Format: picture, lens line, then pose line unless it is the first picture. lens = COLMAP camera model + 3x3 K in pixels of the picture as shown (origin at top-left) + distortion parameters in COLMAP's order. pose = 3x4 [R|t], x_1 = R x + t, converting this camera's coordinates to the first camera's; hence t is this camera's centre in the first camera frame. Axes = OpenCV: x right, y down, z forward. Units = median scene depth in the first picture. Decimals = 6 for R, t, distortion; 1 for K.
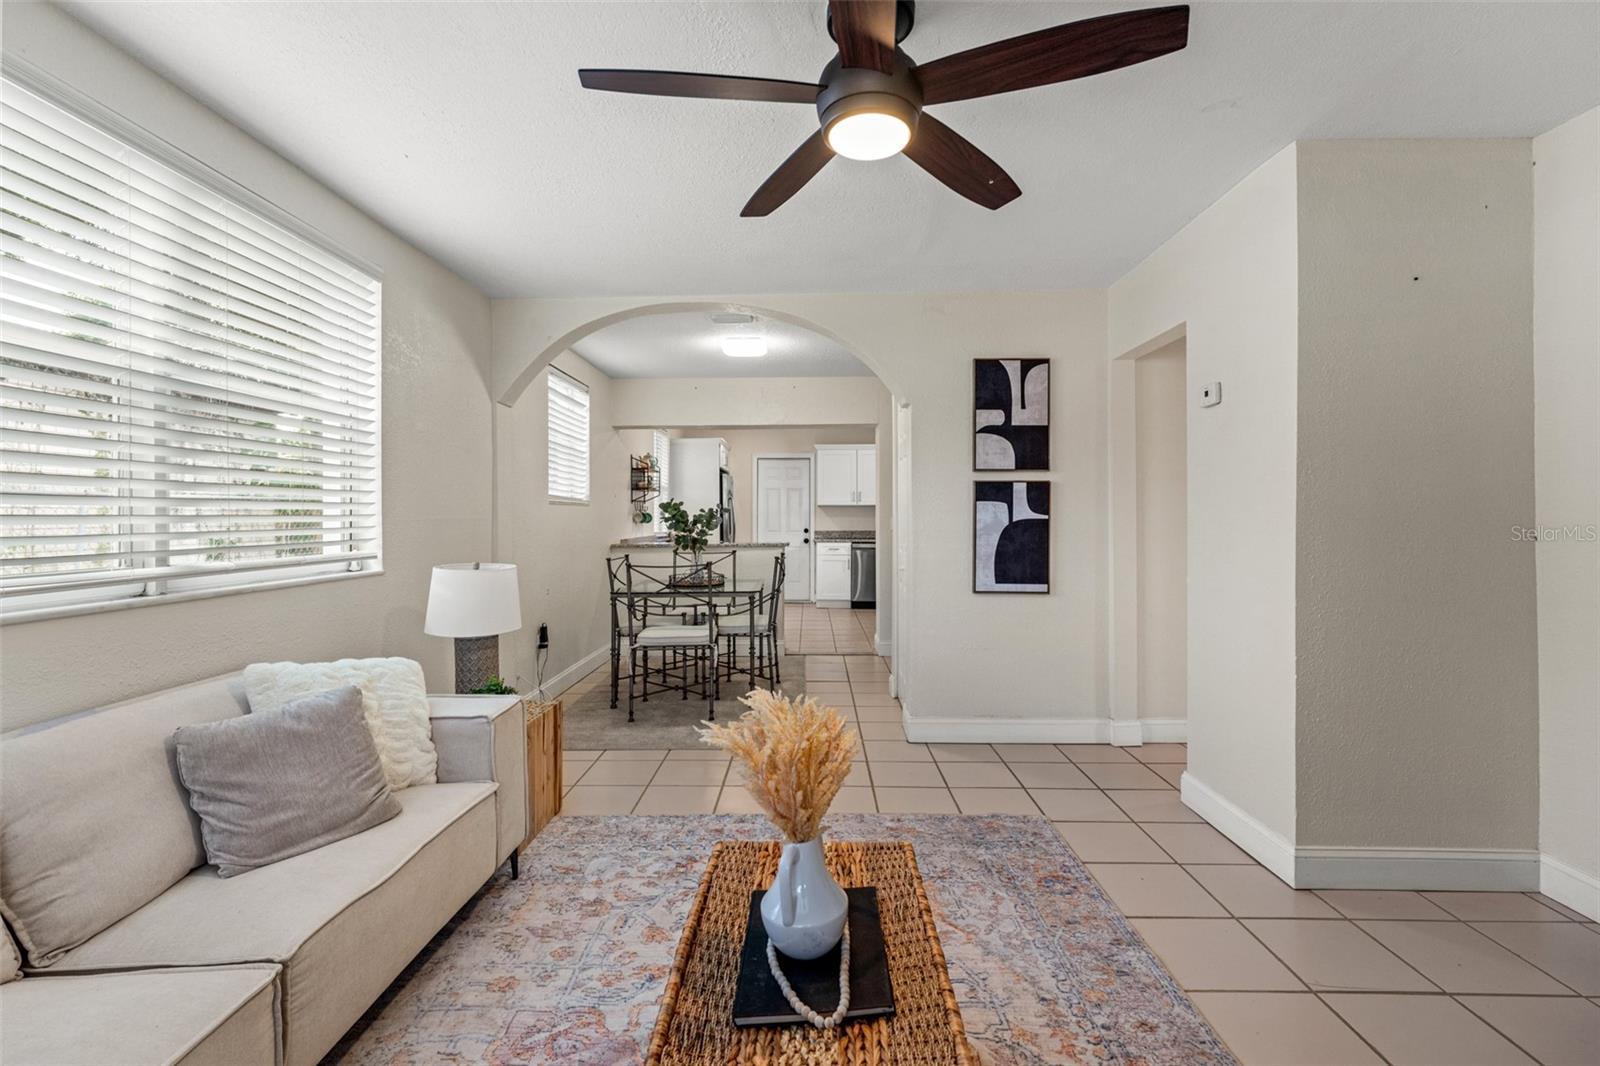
lens RADIAL K [[709.2, 0, 796.9], [0, 709.2, 521.4], [0, 0, 1]] dist [0.000315, -0.000133]
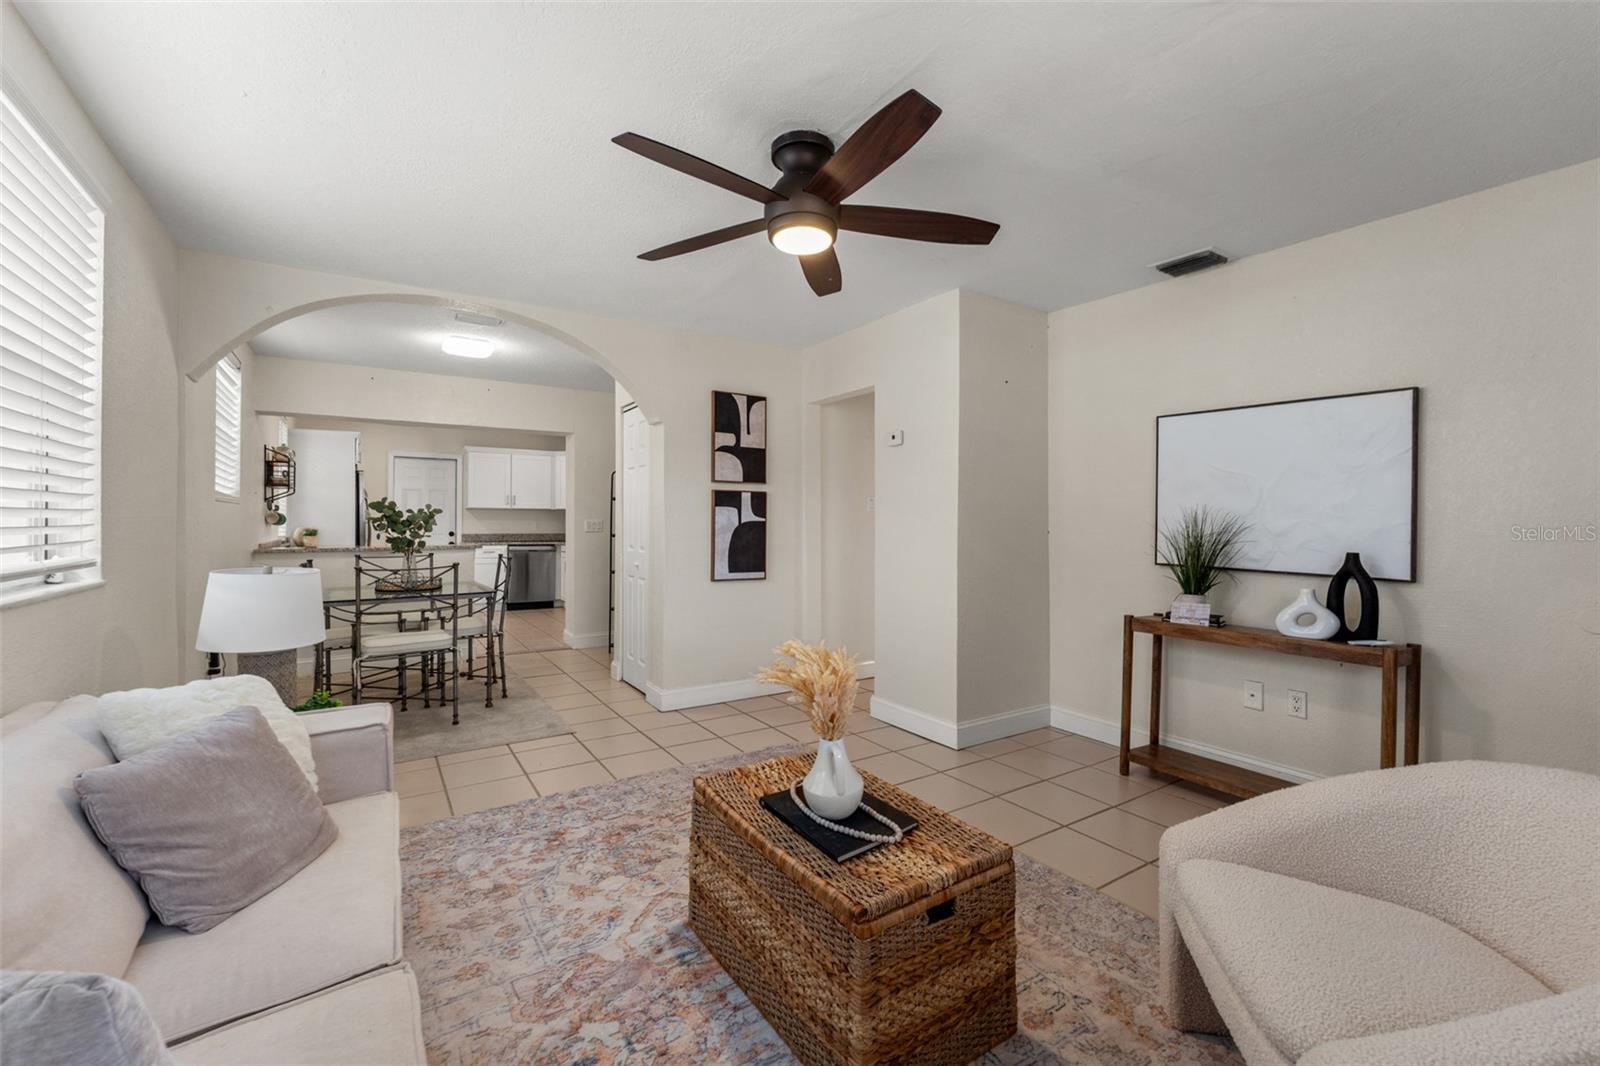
lens RADIAL K [[658.7, 0, 792.9], [0, 658.7, 522.9], [0, 0, 1]] dist [-0.002391, -0.000327]
pose [[0.828996, 0.004228, 0.559239, -0.273222], [-0.001330, 0.999984, -0.005587, 0.006244], [-0.559253, 0.003888, 0.828988, -0.021171]]
